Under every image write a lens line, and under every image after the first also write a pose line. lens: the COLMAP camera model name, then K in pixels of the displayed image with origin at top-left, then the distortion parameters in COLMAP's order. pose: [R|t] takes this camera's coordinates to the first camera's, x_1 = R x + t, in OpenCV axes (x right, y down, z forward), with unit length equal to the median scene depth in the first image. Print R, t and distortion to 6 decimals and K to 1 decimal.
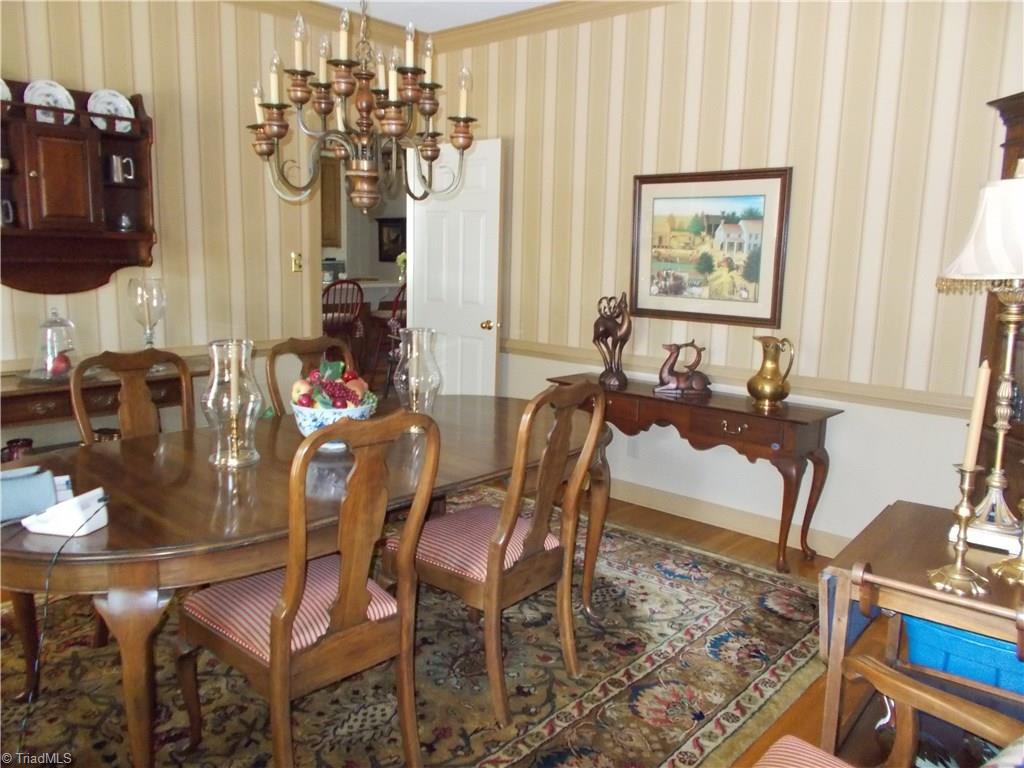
lens RADIAL K [[772.3, 0, 512.0], [0, 772.3, 384.0], [0, 0, 1]] dist [-0.012983, -0.001955]
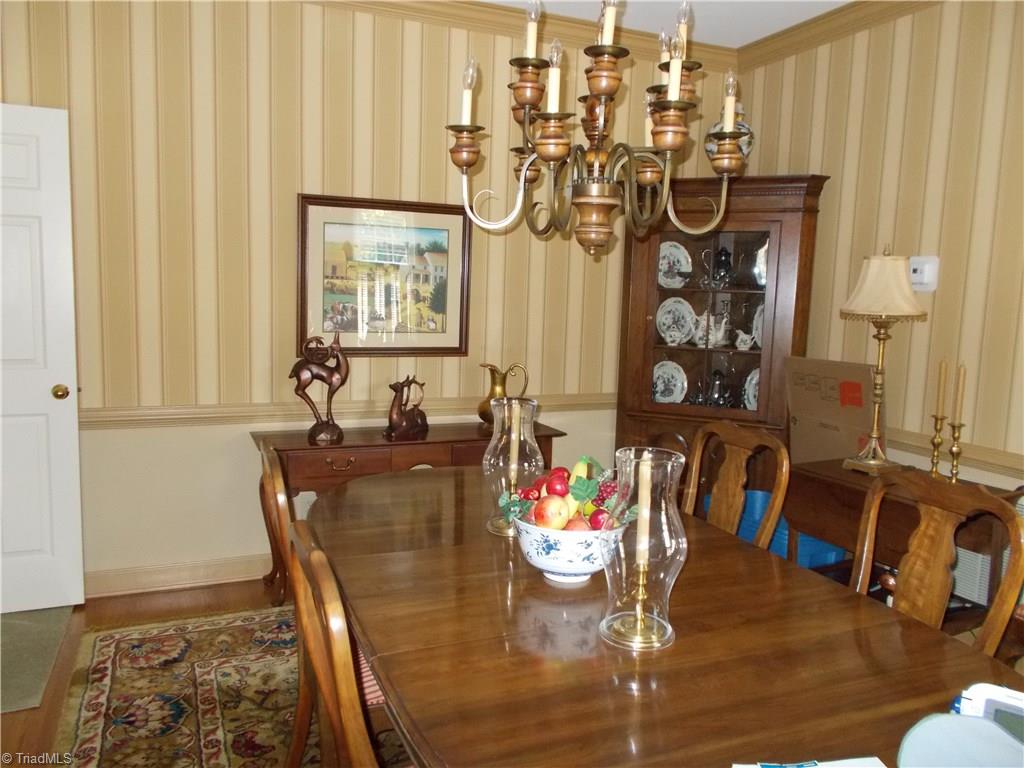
lens RADIAL K [[772.3, 0, 512.0], [0, 772.3, 384.0], [0, 0, 1]] dist [-0.012983, -0.001955]
pose [[0.417566, -0.124656, 0.900055, -0.575696], [0.135780, 0.987983, 0.073841, -0.100682], [-0.898444, 0.091376, 0.429474, 0.475833]]
